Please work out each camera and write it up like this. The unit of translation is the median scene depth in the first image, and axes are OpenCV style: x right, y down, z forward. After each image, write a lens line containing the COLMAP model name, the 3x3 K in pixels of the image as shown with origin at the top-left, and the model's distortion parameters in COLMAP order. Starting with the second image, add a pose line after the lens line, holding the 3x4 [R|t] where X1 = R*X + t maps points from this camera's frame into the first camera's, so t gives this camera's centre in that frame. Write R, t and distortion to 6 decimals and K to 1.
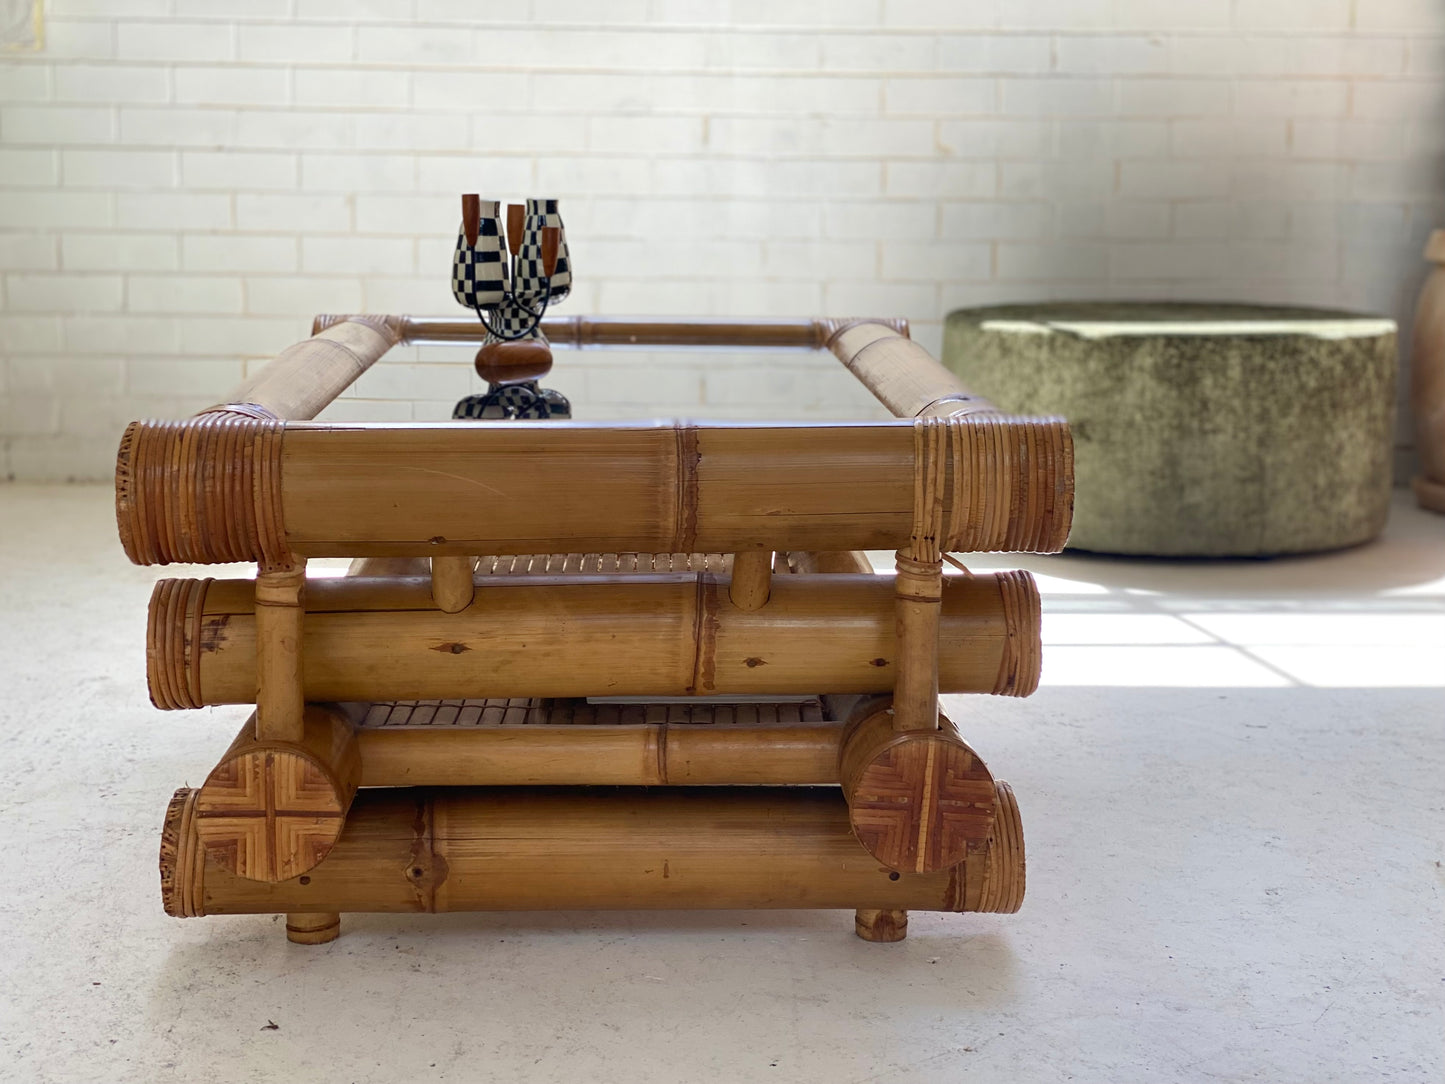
lens RADIAL K [[2209.7, 0, 716.4], [0, 2209.7, 462.9], [0, 0, 1]] dist [0.108167, -0.115849]
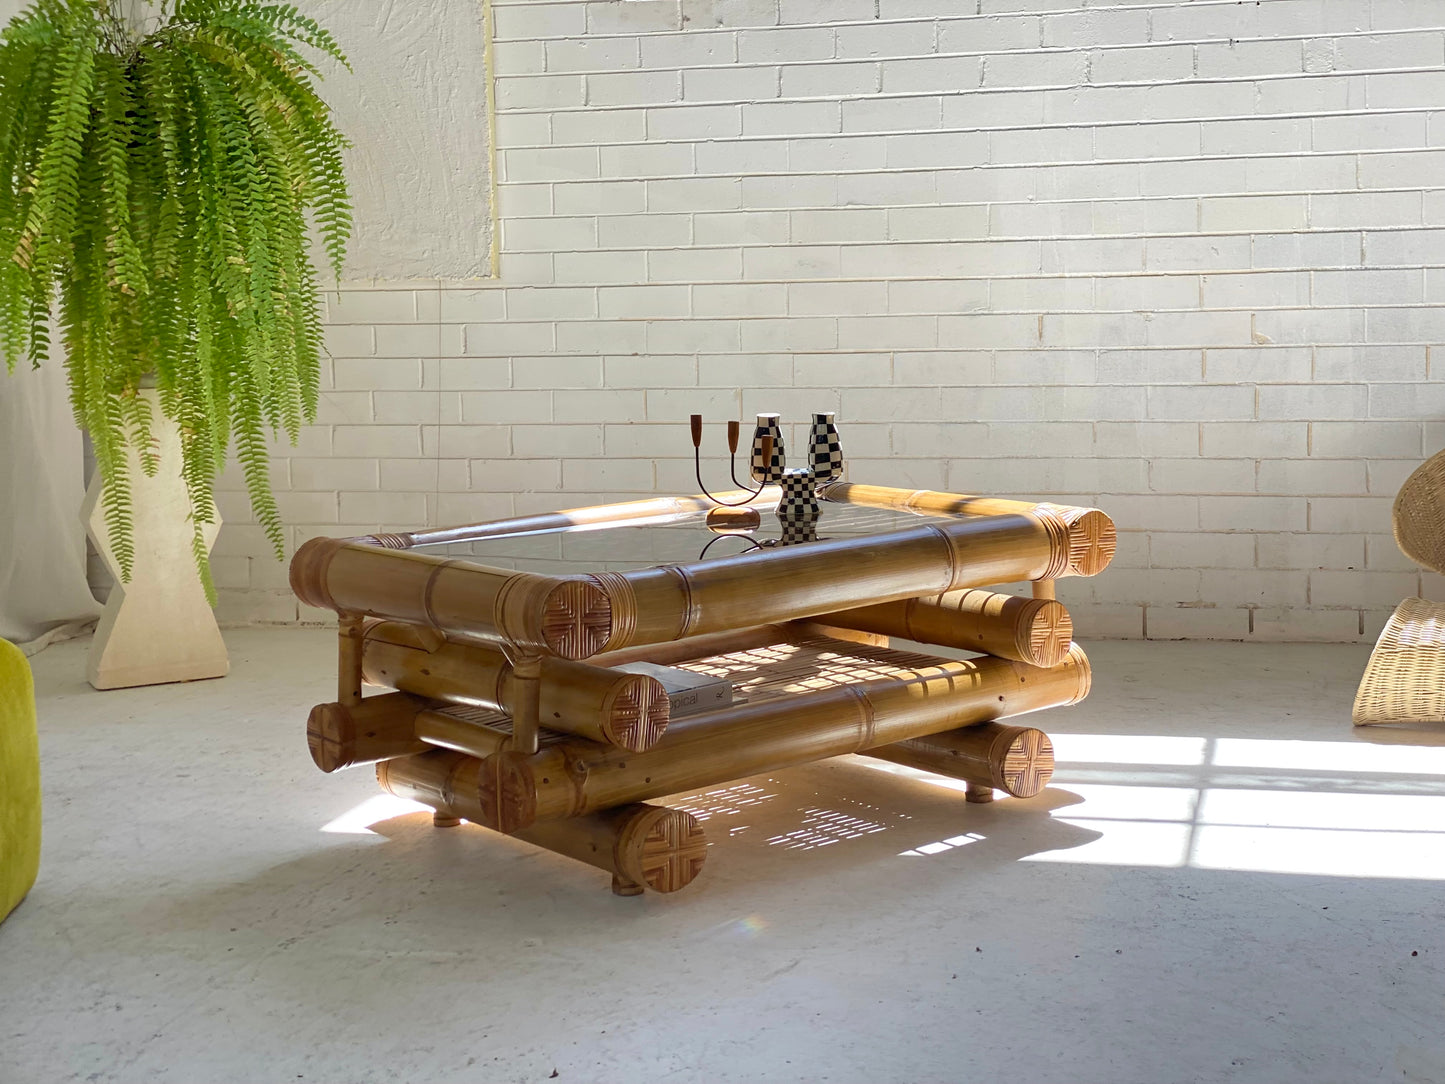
lens RADIAL K [[2145.5, 0, 749.5], [0, 2145.5, 474.0], [0, 0, 1]] dist [0.177456, -0.472123]
pose [[0.962148, -0.007142, -0.272433, 0.365459], [-0.001174, 0.999539, -0.030352, -0.100160], [0.272524, 0.029523, 0.961696, -0.234478]]
